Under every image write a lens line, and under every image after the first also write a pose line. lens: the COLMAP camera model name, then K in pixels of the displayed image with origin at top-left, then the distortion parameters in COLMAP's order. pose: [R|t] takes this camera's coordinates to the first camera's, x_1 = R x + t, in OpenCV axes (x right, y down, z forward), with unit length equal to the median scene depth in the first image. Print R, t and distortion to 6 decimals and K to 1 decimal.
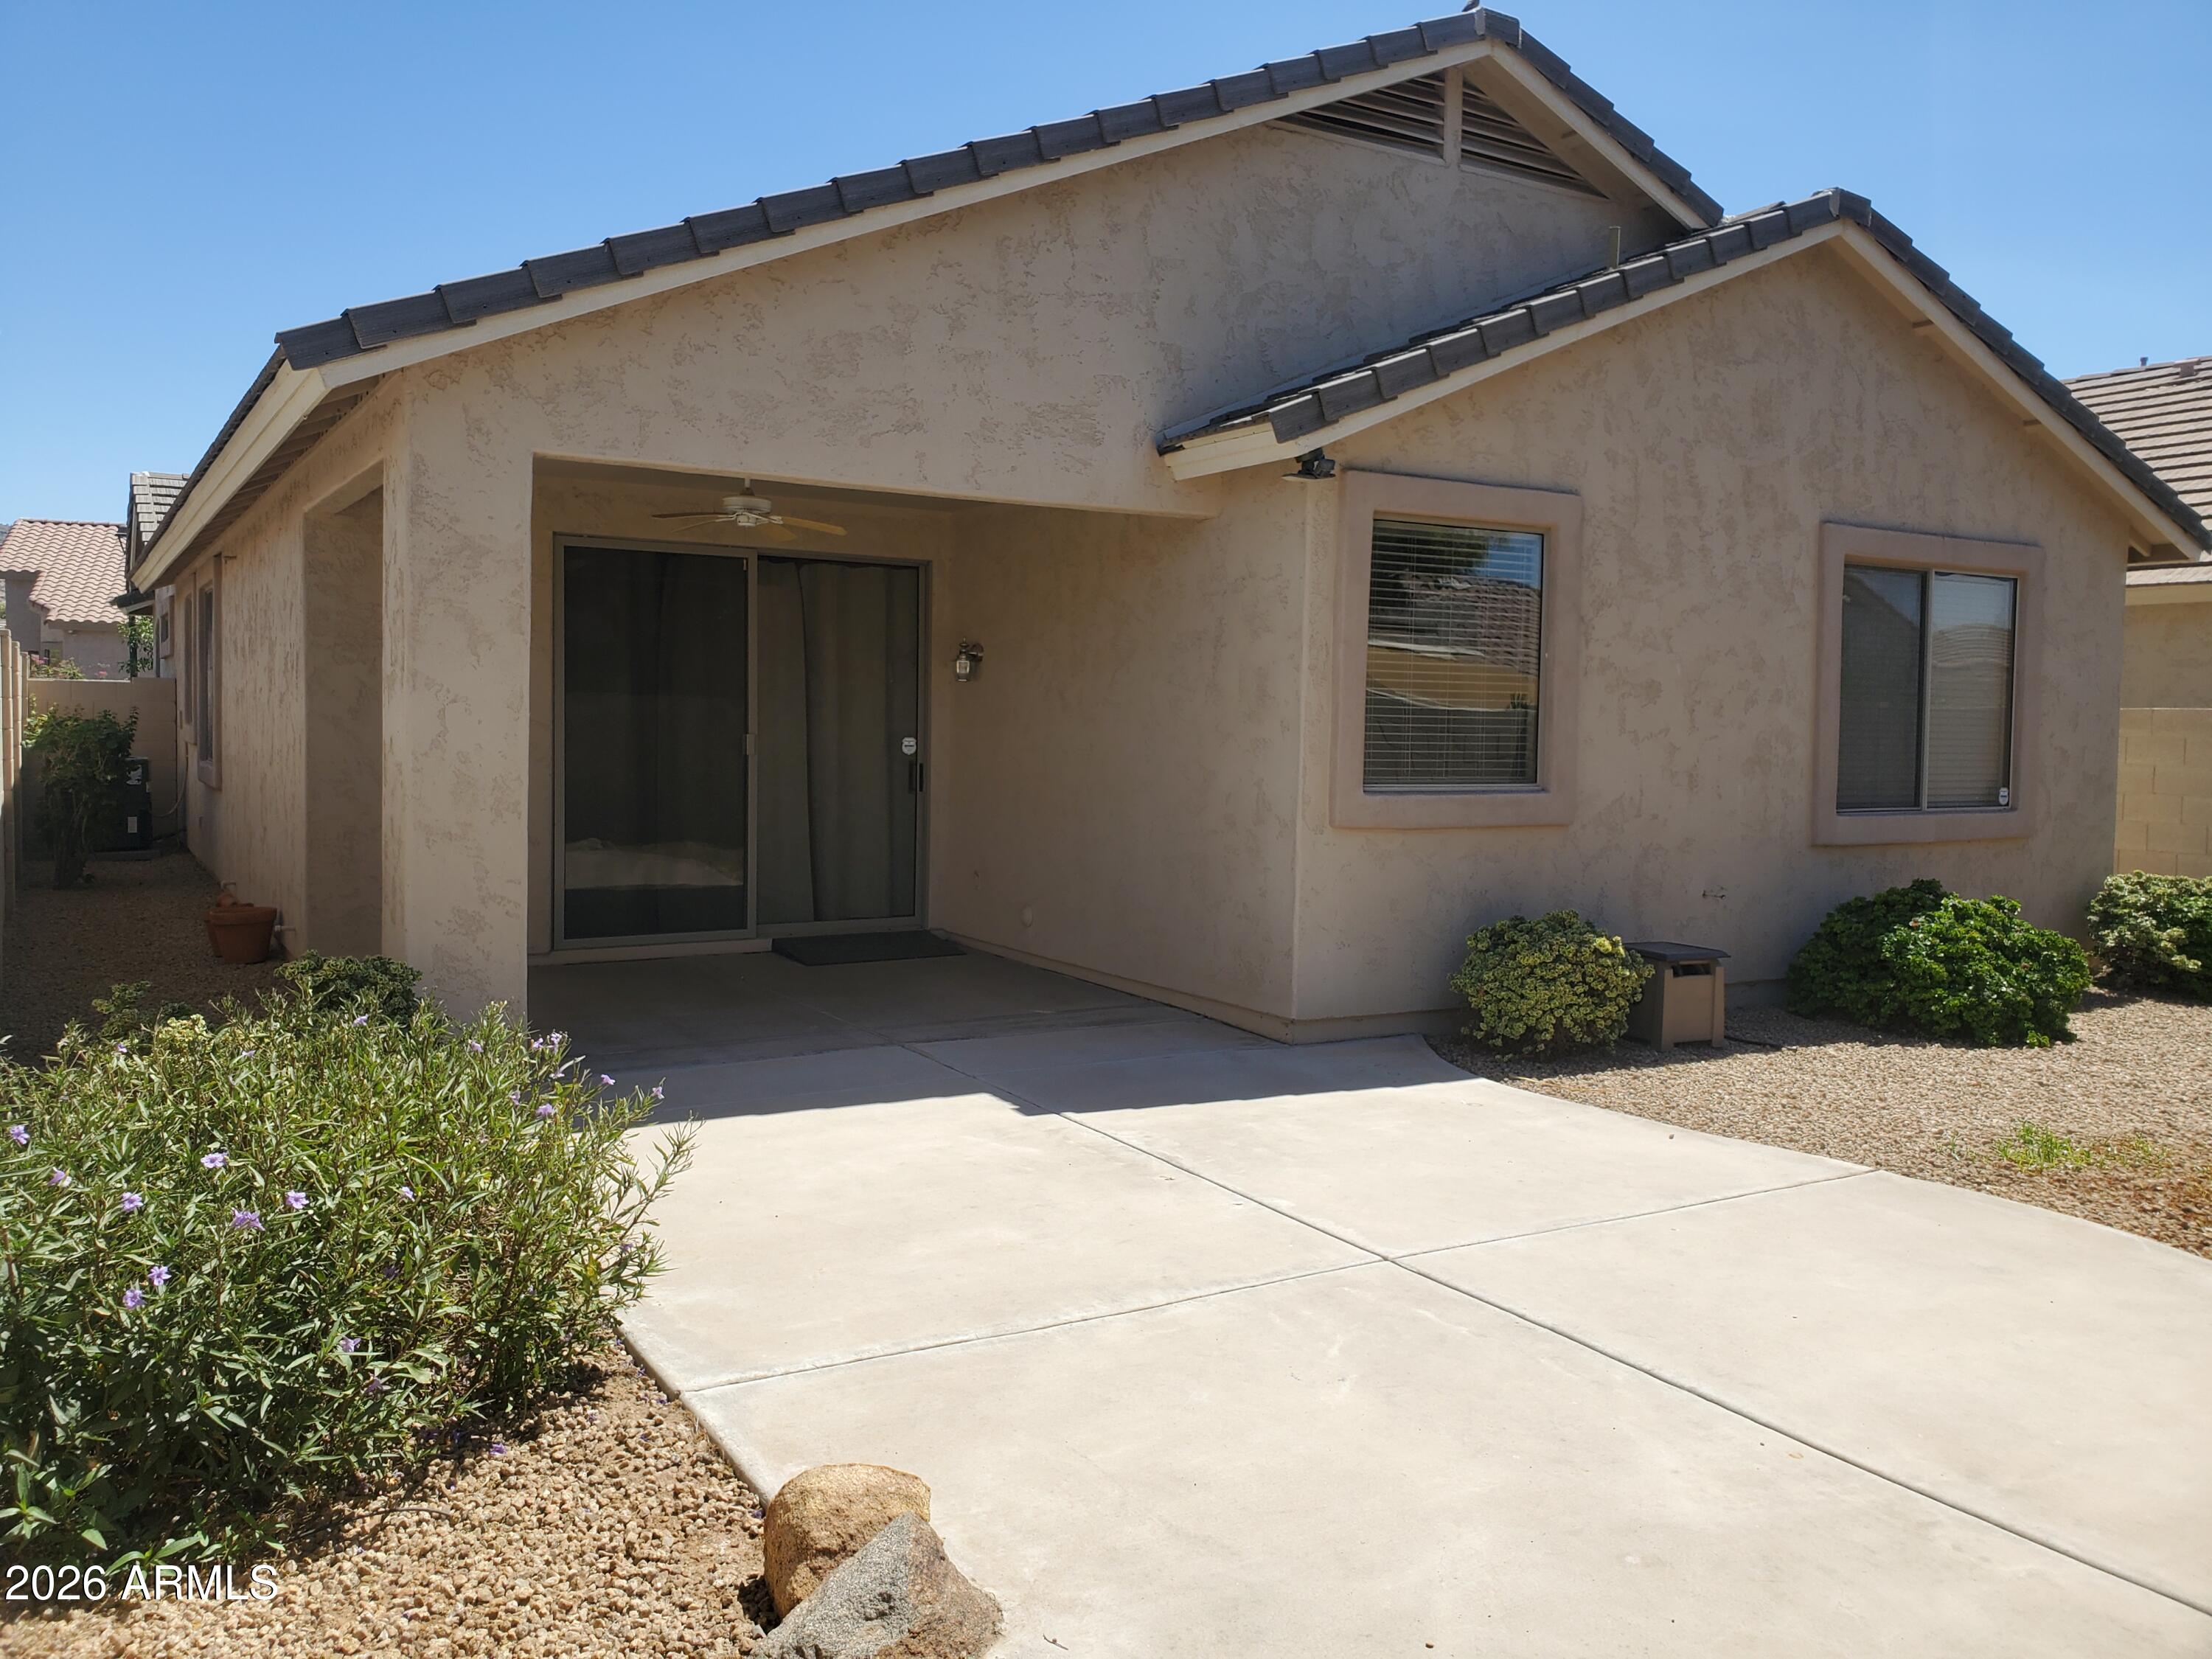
lens RADIAL K [[1737.4, 0, 1099.7], [0, 1737.4, 789.7], [0, 0, 1]] dist [0.062612, -0.093871]
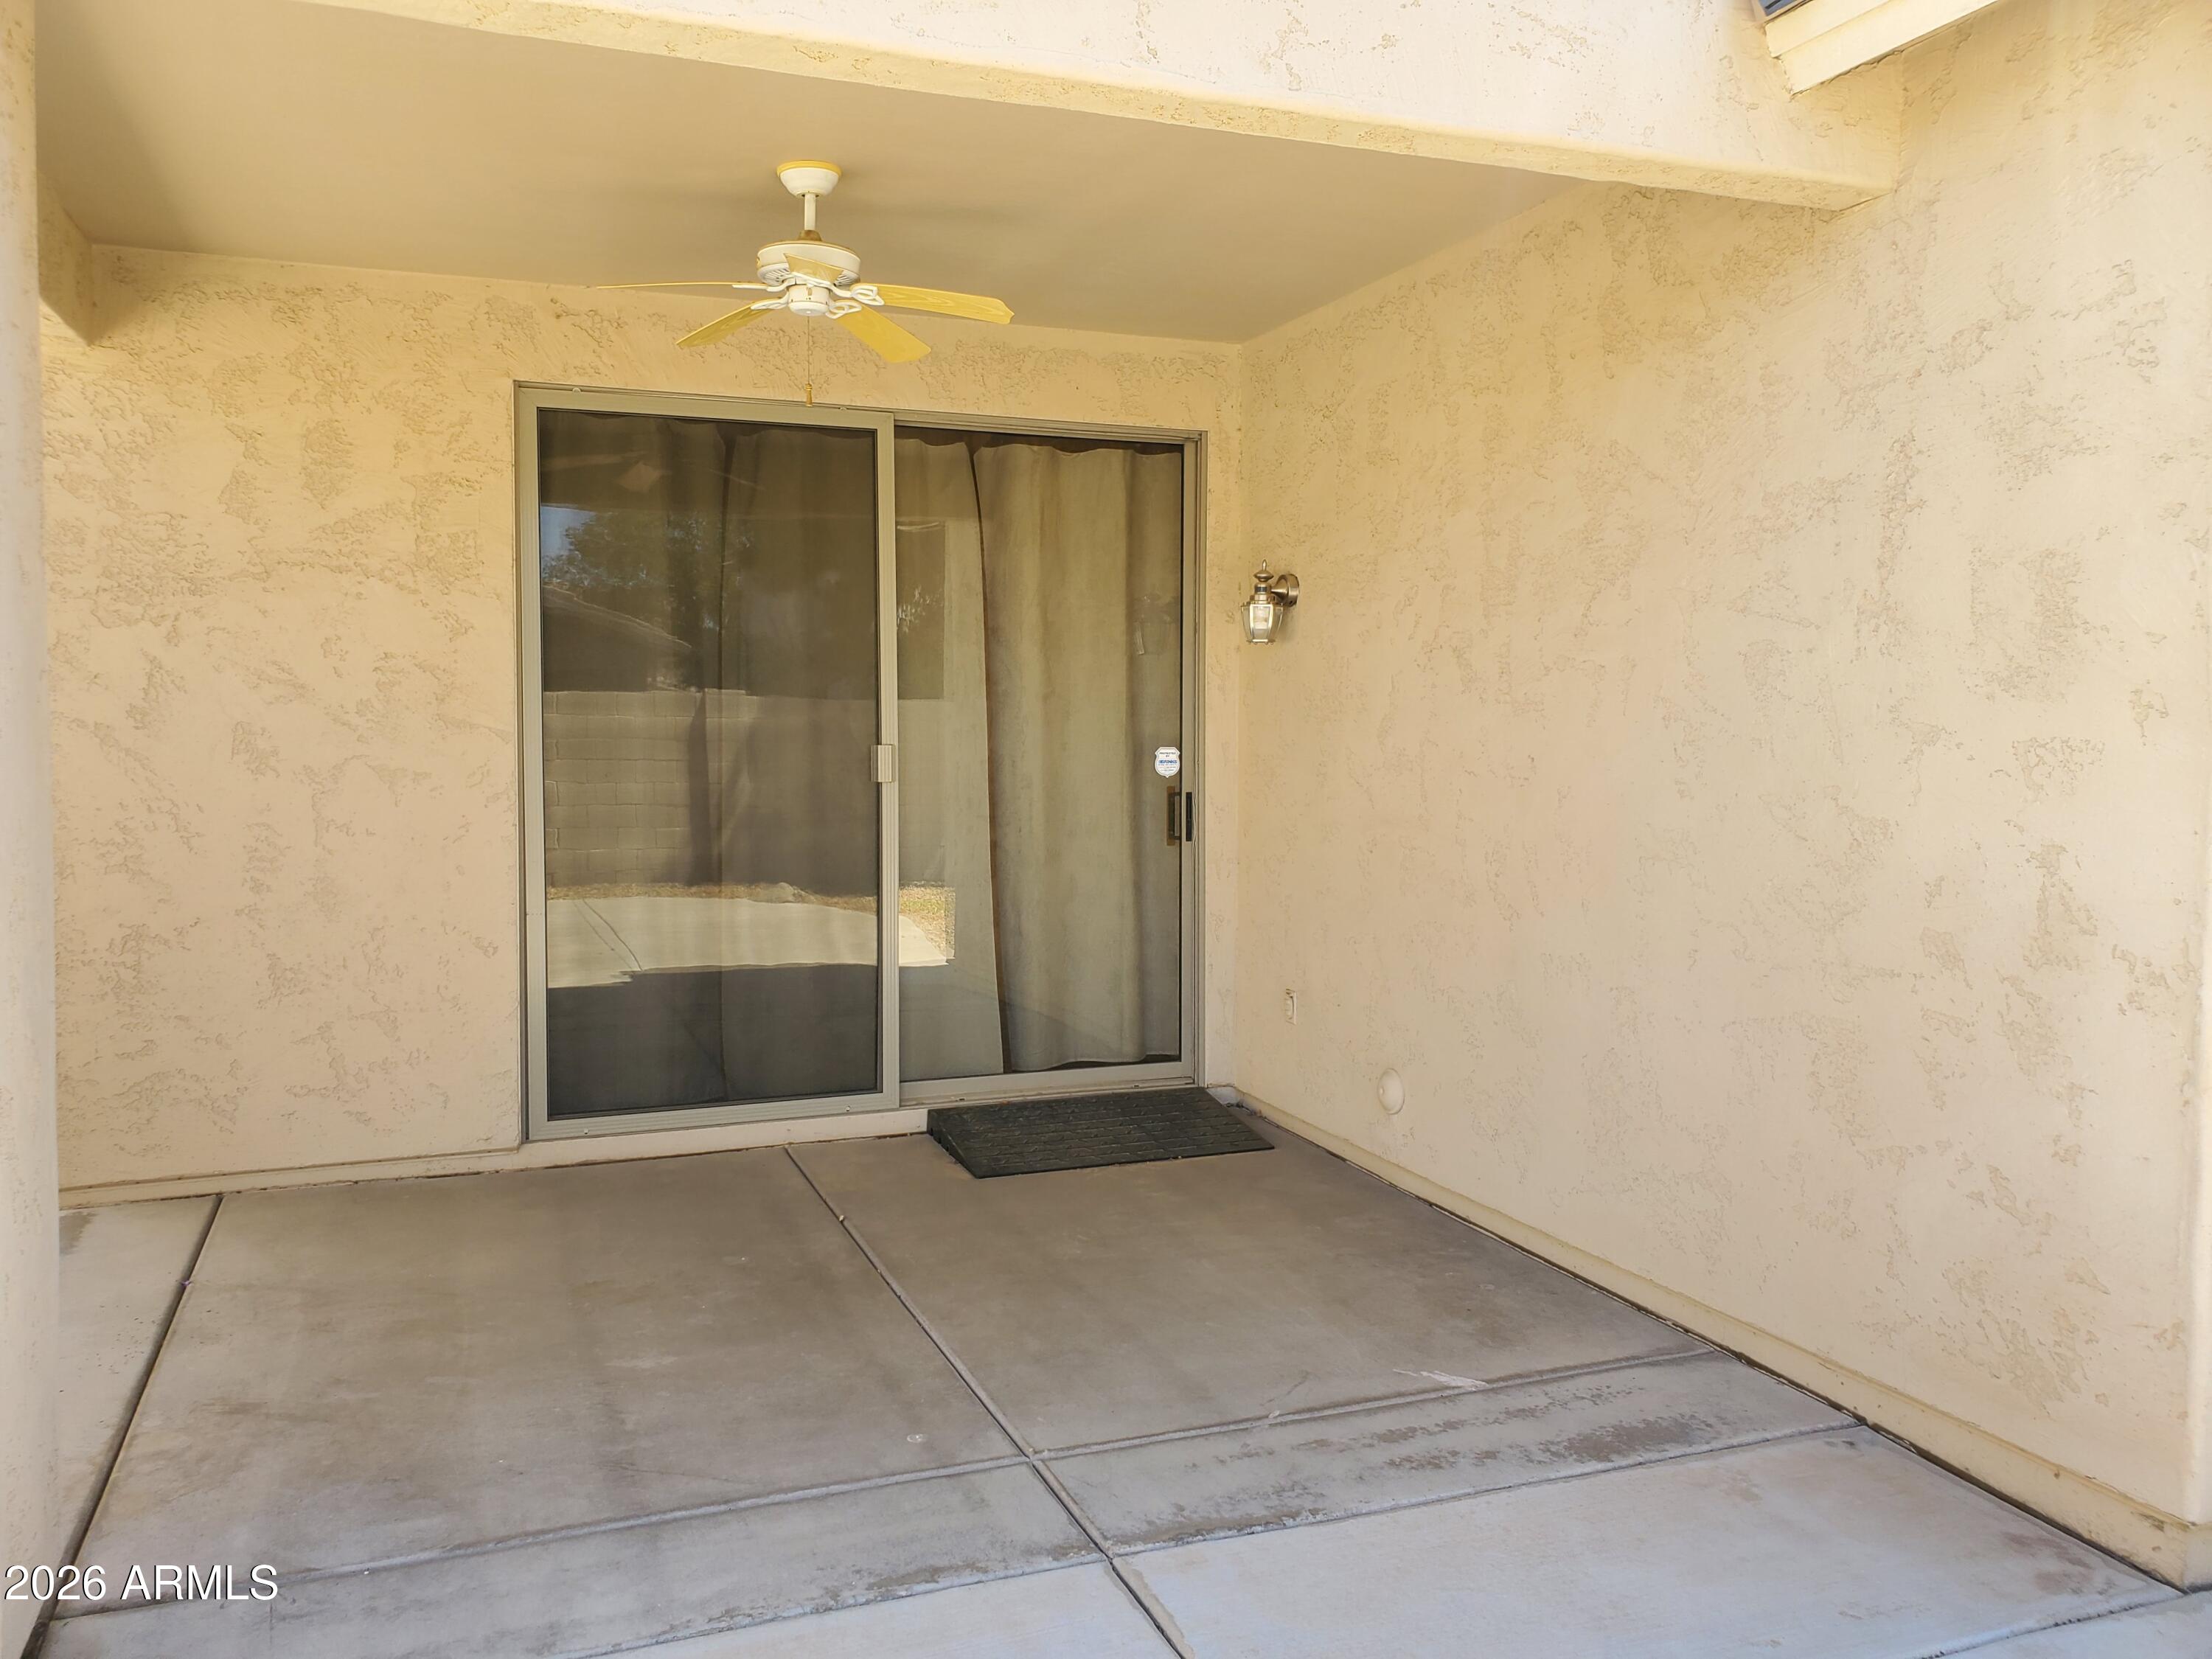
lens RADIAL K [[1737.4, 0, 1099.7], [0, 1737.4, 789.7], [0, 0, 1]] dist [0.062612, -0.093871]
pose [[0.984885, -0.008926, -0.172981, -0.038976], [0.008366, 0.999957, -0.003967, -0.016175], [0.173009, 0.002459, 0.984917, 0.507838]]
